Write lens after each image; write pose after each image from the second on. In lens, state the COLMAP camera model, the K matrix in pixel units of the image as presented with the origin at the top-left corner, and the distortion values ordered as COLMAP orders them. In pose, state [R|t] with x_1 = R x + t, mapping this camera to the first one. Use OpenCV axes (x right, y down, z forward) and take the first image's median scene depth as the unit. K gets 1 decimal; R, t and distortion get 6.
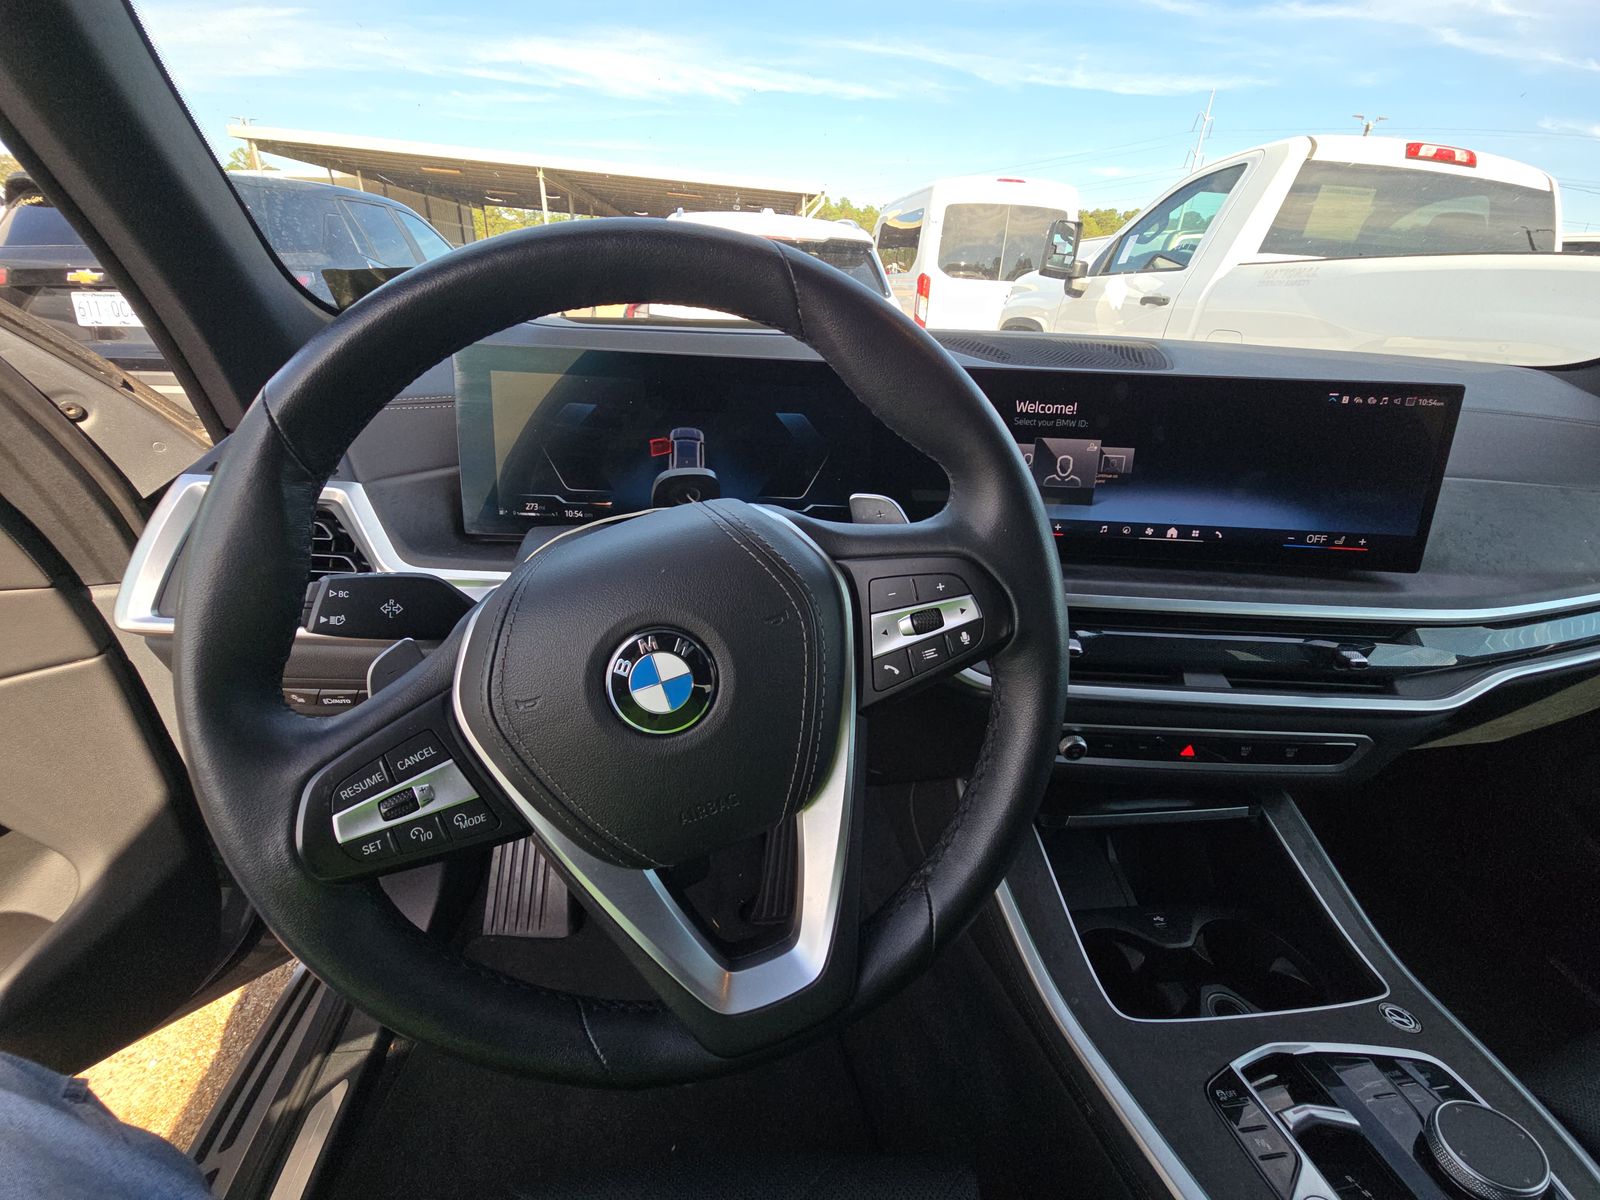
lens RADIAL K [[654.6, 0, 797.3], [0, 654.6, 599.3], [0, 0, 1]] dist [0.005180, -0.008744]
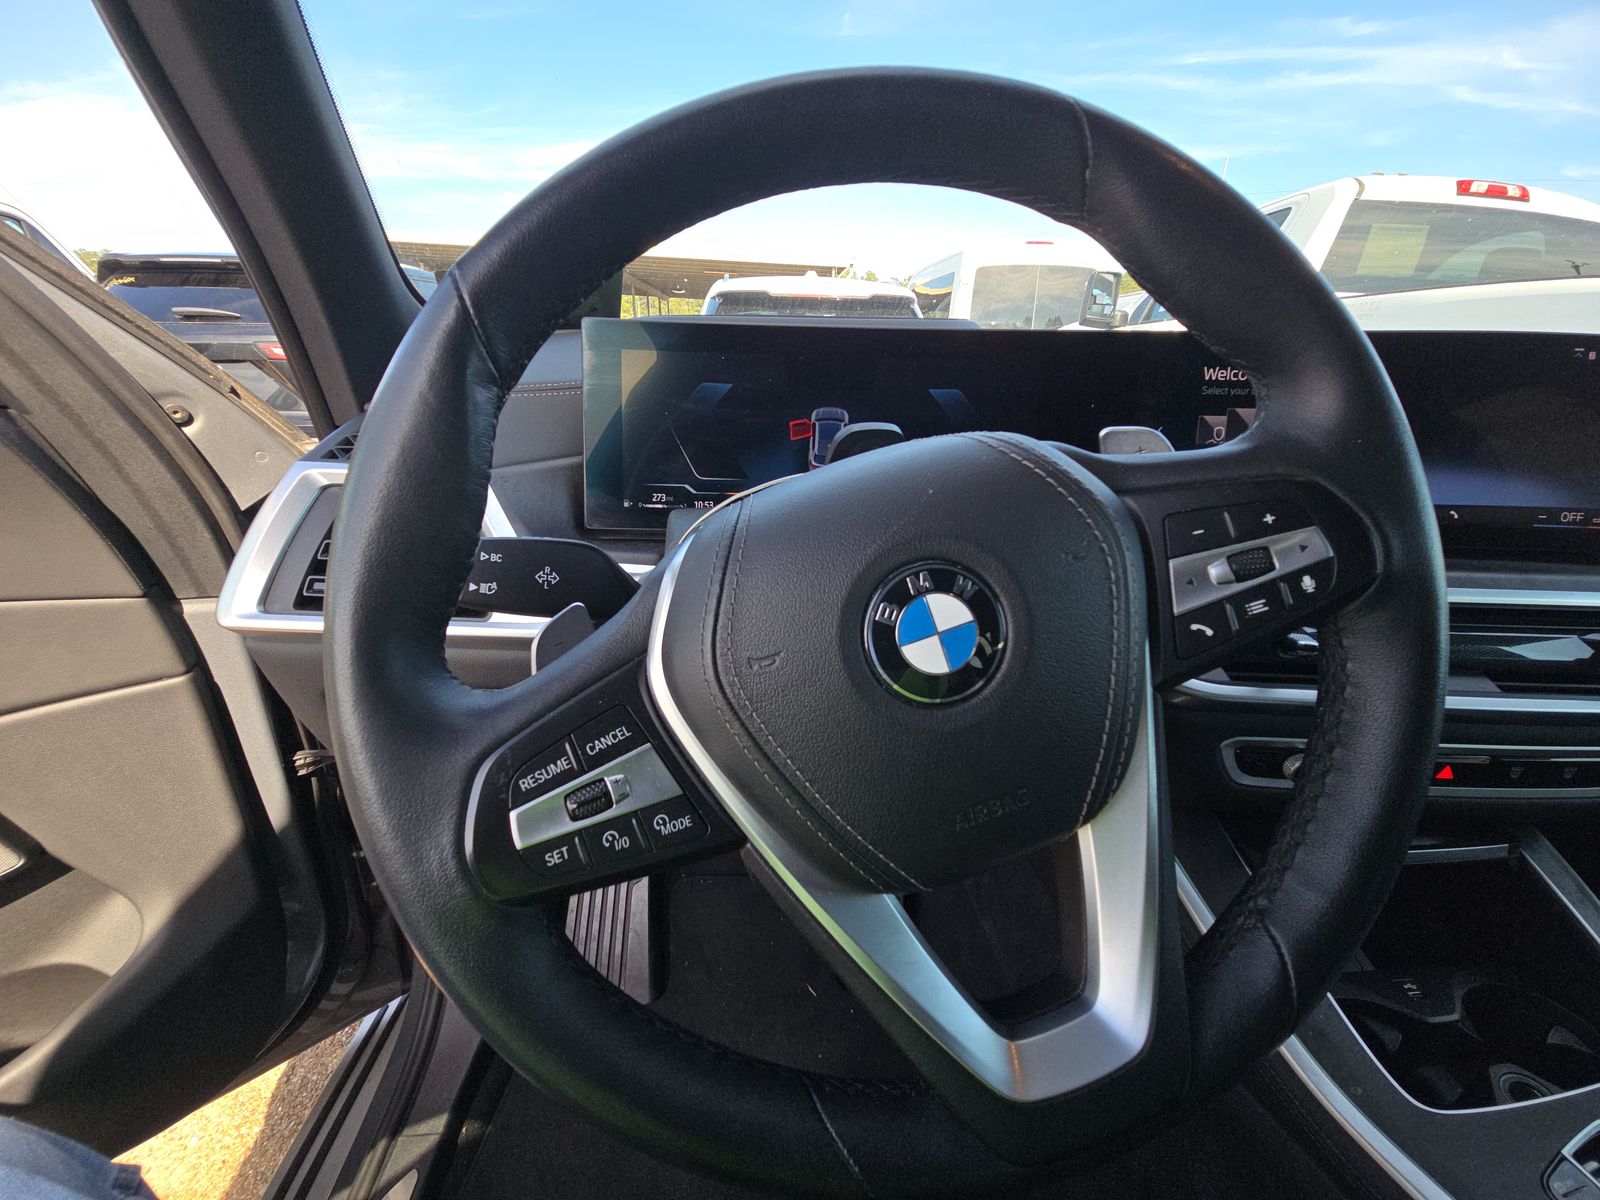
lens RADIAL K [[654.6, 0, 794.8], [0, 654.6, 597.6], [0, 0, 1]] dist [0.005180, -0.008744]
pose [[0.998546, -0.014148, -0.052025, -0.173175], [0.009341, 0.995760, -0.091510, 0.080187], [0.053099, 0.090891, 0.994444, 0.122766]]
